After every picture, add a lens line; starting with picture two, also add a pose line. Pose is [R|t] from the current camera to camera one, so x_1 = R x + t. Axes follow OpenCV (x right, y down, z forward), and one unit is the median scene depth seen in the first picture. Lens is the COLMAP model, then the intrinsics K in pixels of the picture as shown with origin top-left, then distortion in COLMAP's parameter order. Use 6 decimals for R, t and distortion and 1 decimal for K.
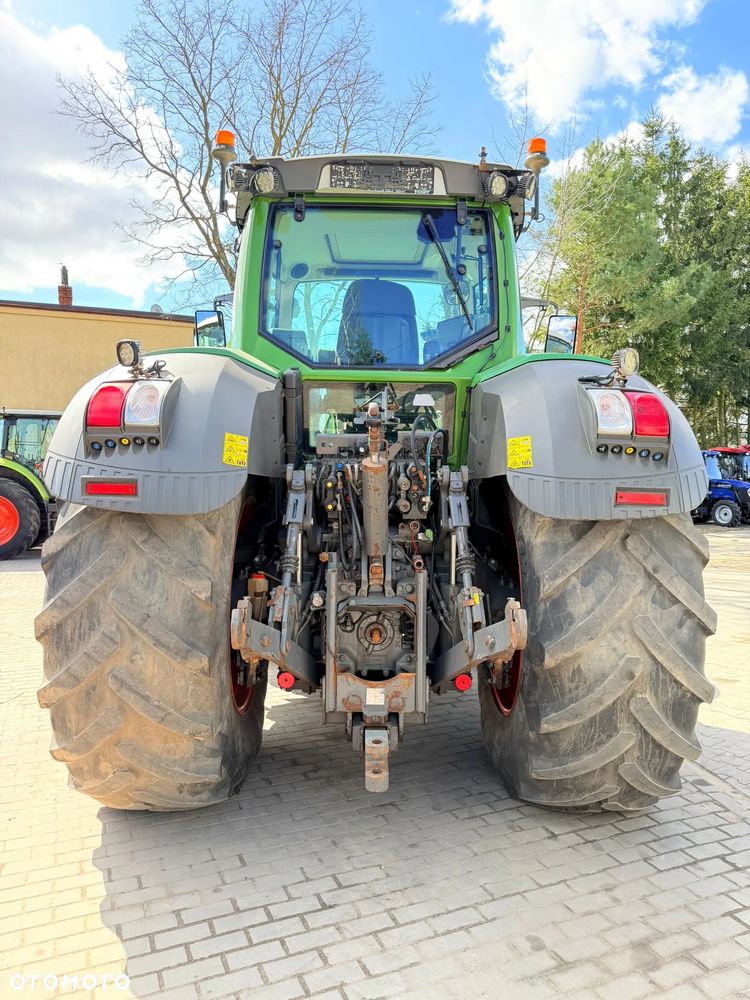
lens RADIAL K [[707.6, 0, 360.5], [0, 707.6, 470.5], [0, 0, 1]] dist [0.051116, -0.069871]
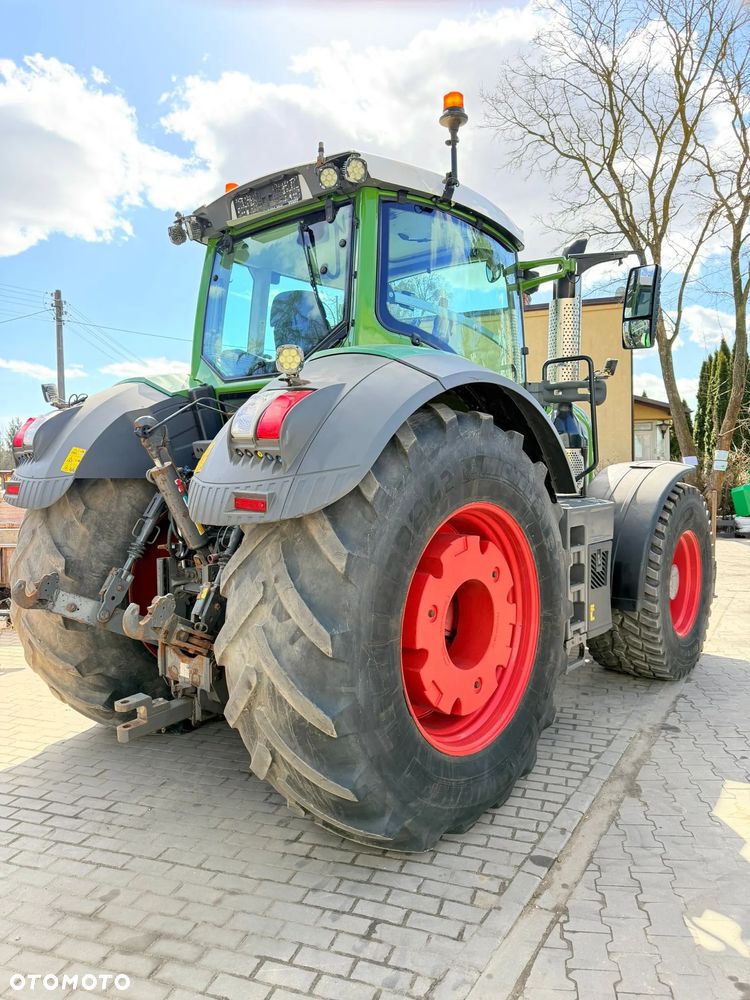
lens RADIAL K [[709.7, 0, 372.7], [0, 709.7, 472.9], [0, 0, 1]] dist [0.059729, -0.085646]
pose [[0.767667, 0.000205, -0.640849, 1.084029], [0.014235, 0.999748, 0.017372, -0.016399], [0.640691, -0.022459, 0.767470, 0.347387]]
